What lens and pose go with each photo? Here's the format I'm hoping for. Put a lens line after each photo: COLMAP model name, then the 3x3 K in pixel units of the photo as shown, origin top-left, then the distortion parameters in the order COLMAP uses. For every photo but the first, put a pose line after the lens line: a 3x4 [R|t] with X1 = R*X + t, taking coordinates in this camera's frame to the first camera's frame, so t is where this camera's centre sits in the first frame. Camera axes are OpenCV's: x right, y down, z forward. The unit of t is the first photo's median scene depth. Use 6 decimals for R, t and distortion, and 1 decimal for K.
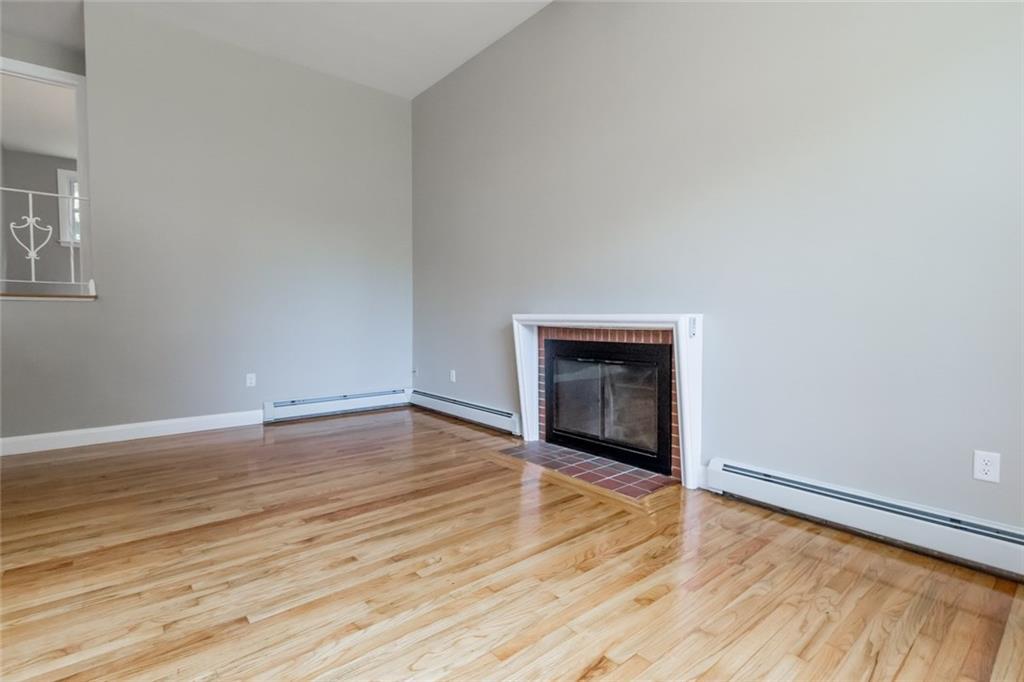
lens RADIAL K [[487.0, 0, 512.0], [0, 487.0, 341.0], [0, 0, 1]] dist [-0.000637, -0.000449]
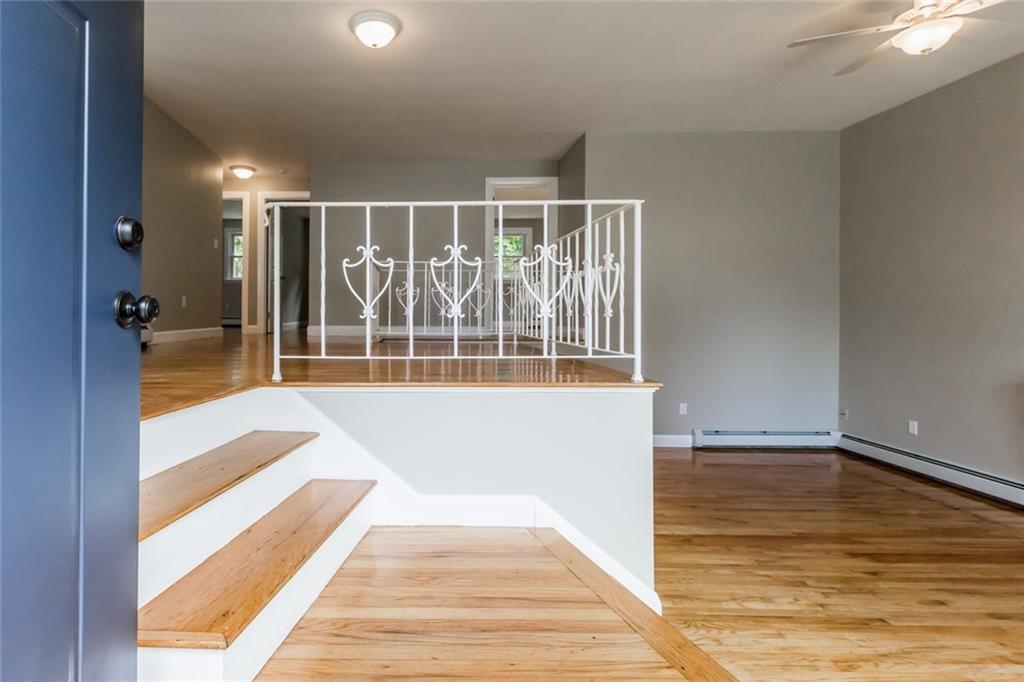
lens RADIAL K [[487.0, 0, 512.0], [0, 487.0, 341.0], [0, 0, 1]] dist [-0.000637, -0.000449]
pose [[0.753418, 0.004662, -0.657525, -0.228288], [-0.035902, 0.998775, -0.034056, -0.074924], [0.656561, 0.049265, 0.752663, -0.411423]]
